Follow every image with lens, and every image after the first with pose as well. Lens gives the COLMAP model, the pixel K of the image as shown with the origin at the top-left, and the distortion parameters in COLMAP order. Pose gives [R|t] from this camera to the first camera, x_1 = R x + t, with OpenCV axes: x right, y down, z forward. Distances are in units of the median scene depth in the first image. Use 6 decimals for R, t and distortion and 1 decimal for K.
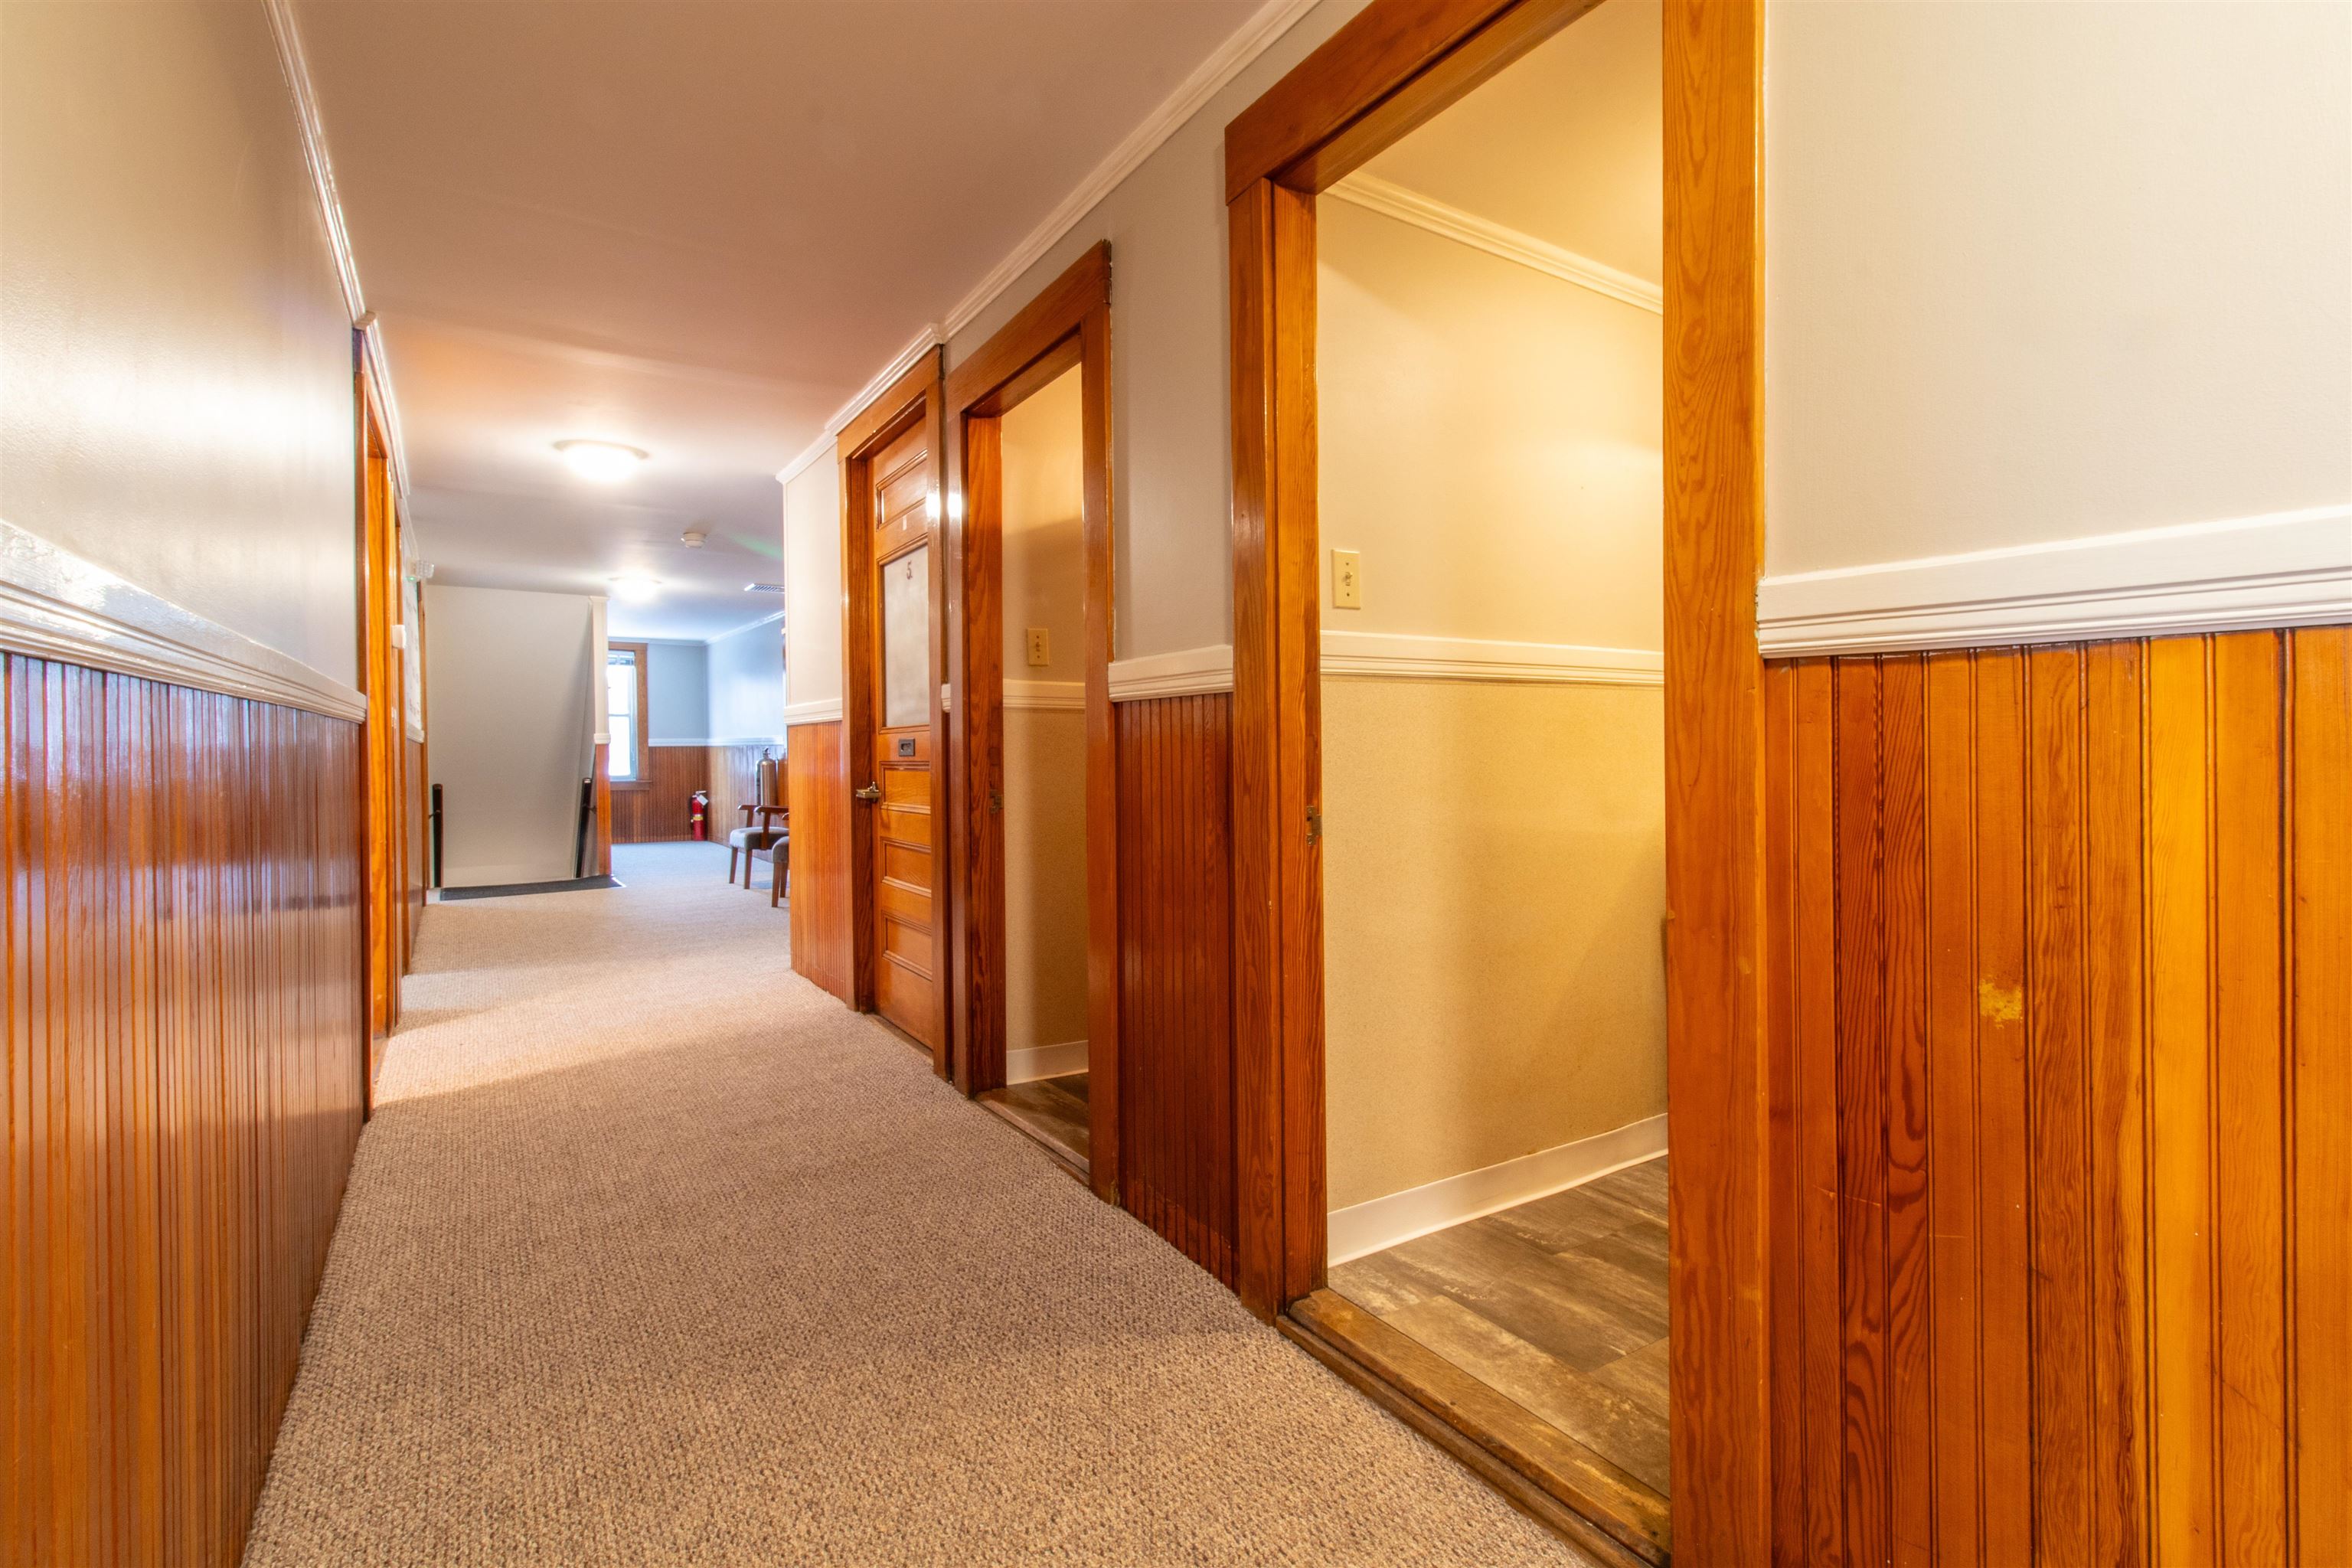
lens RADIAL K [[1094.6, 0, 1176.0], [0, 1094.6, 784.0], [0, 0, 1]] dist [-0.000356, 0.000056]
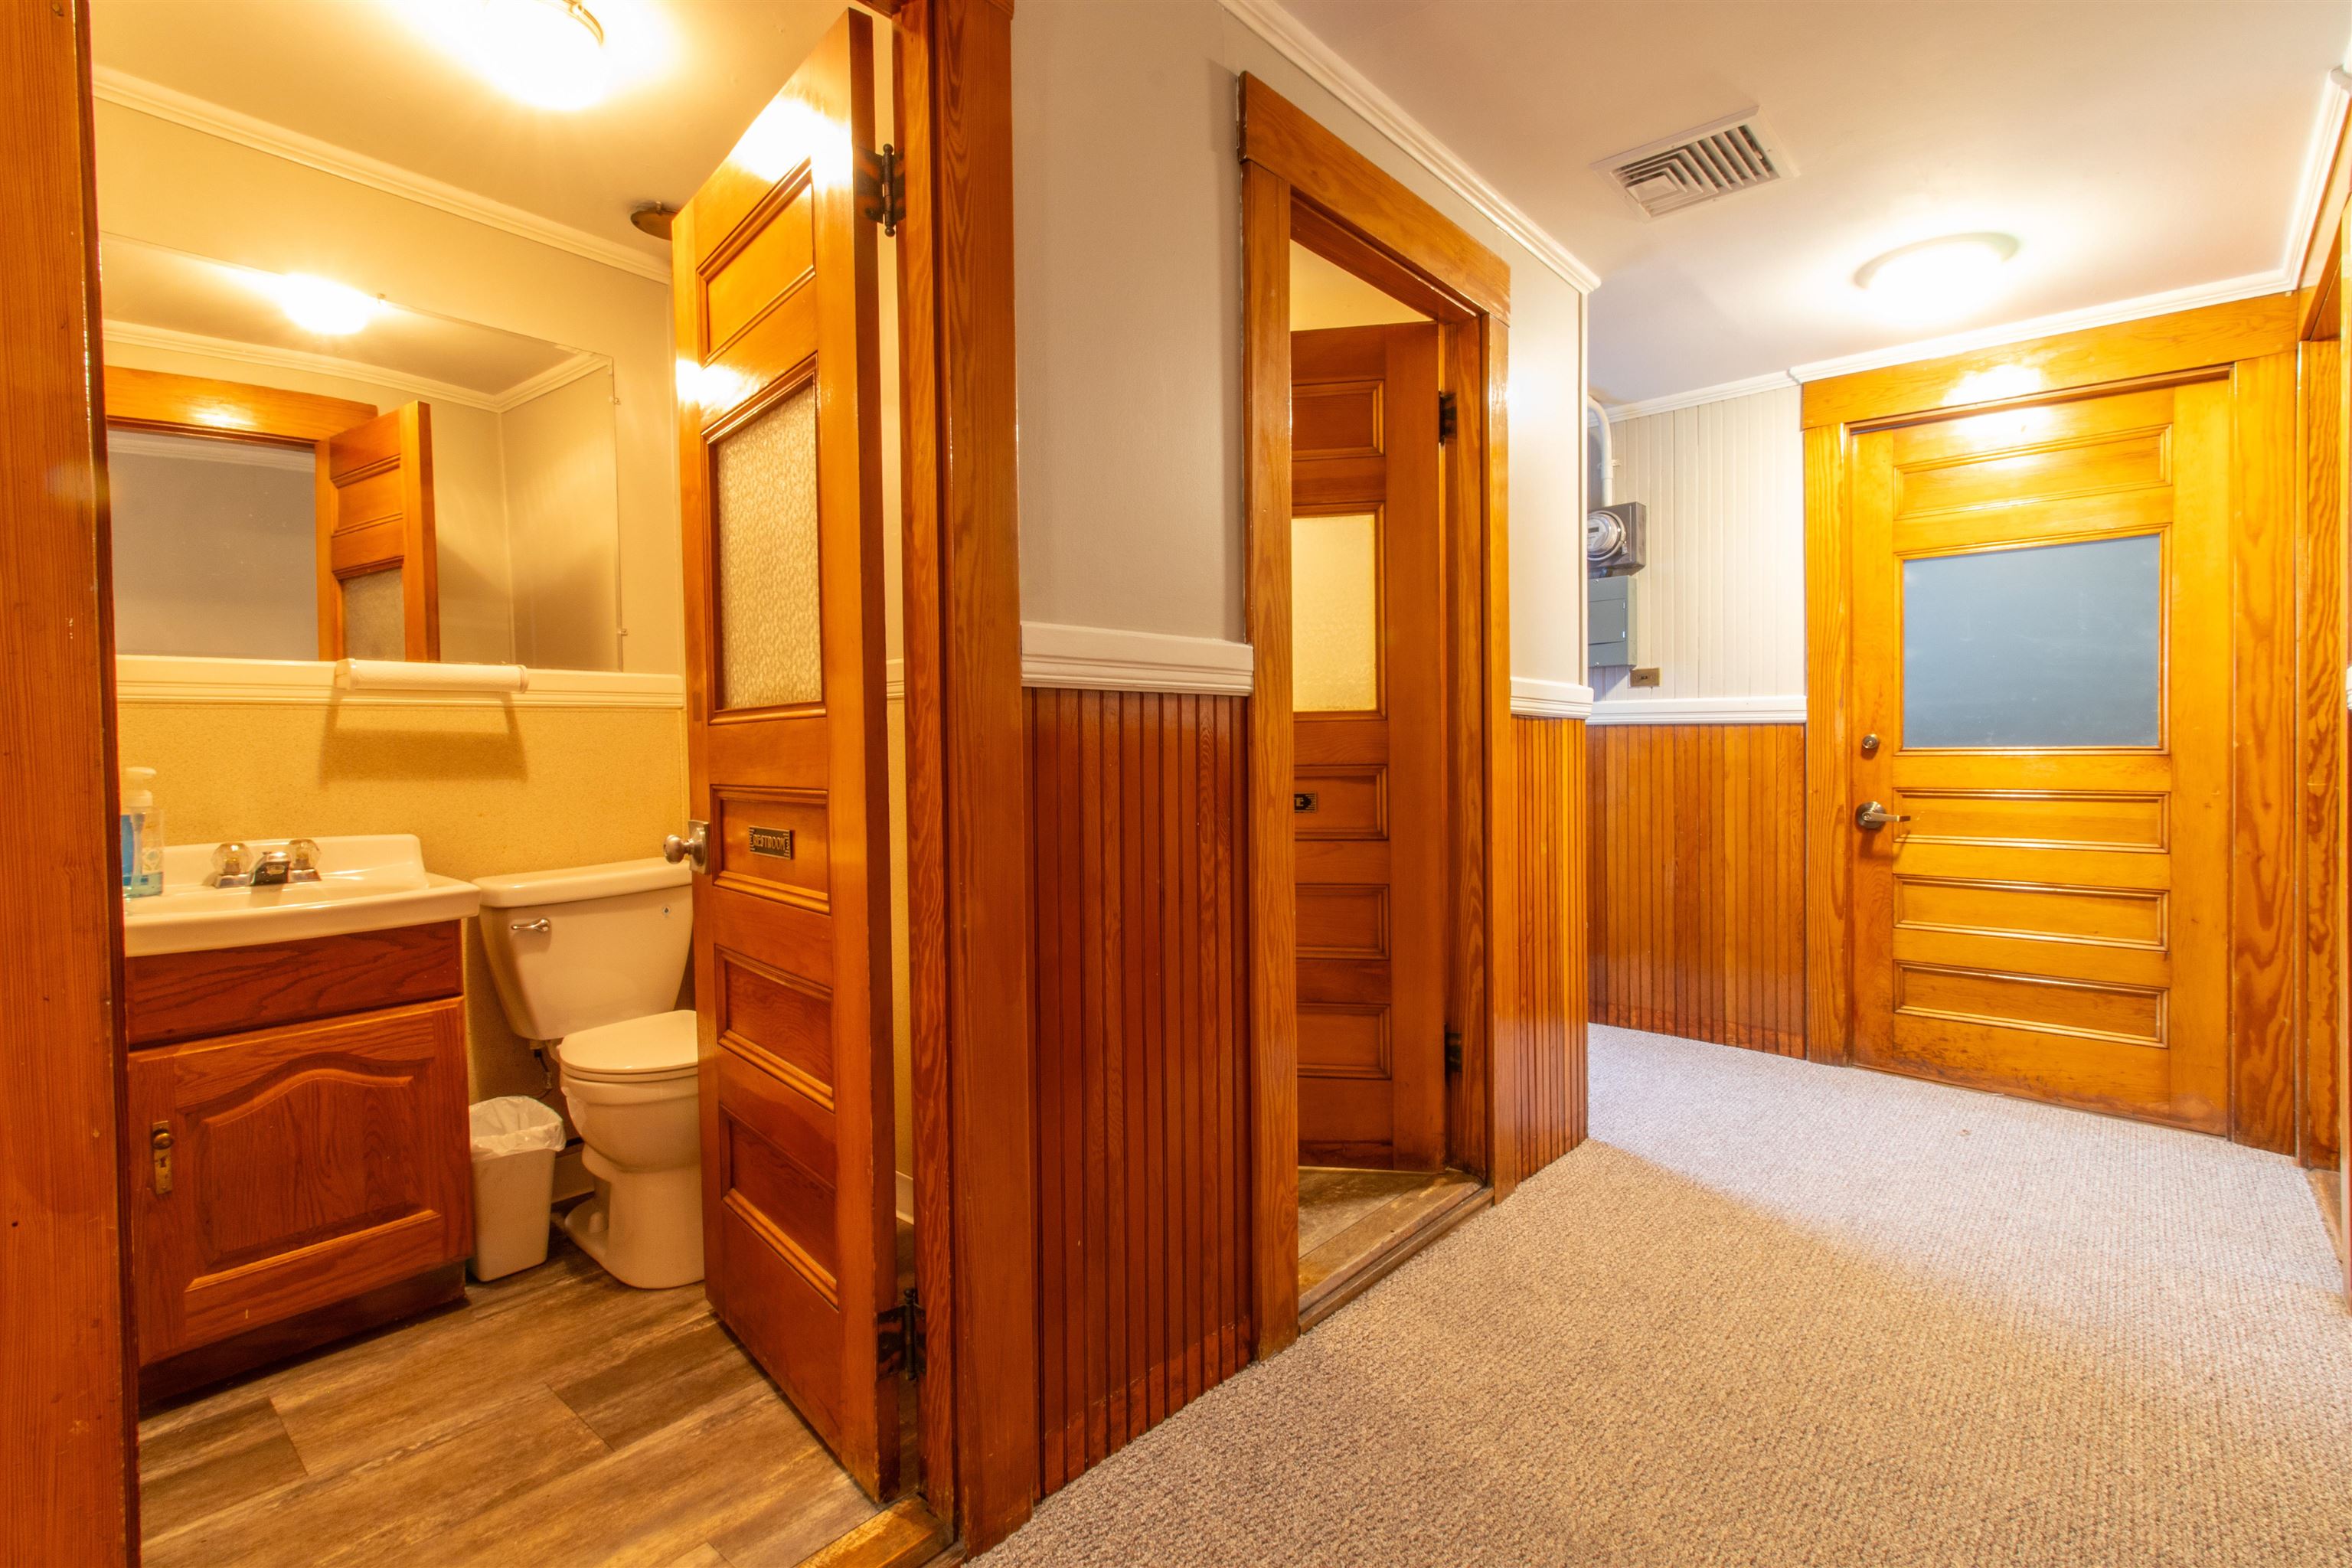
lens RADIAL K [[1158.7, 0, 1176.0], [0, 1158.7, 784.0], [0, 0, 1]] dist [0.023220, -0.000141]
pose [[-0.294548, -0.026787, 0.955261, -0.842490], [0.040879, 0.998339, 0.040599, -0.053253], [-0.954762, 0.051008, -0.292964, 1.332869]]
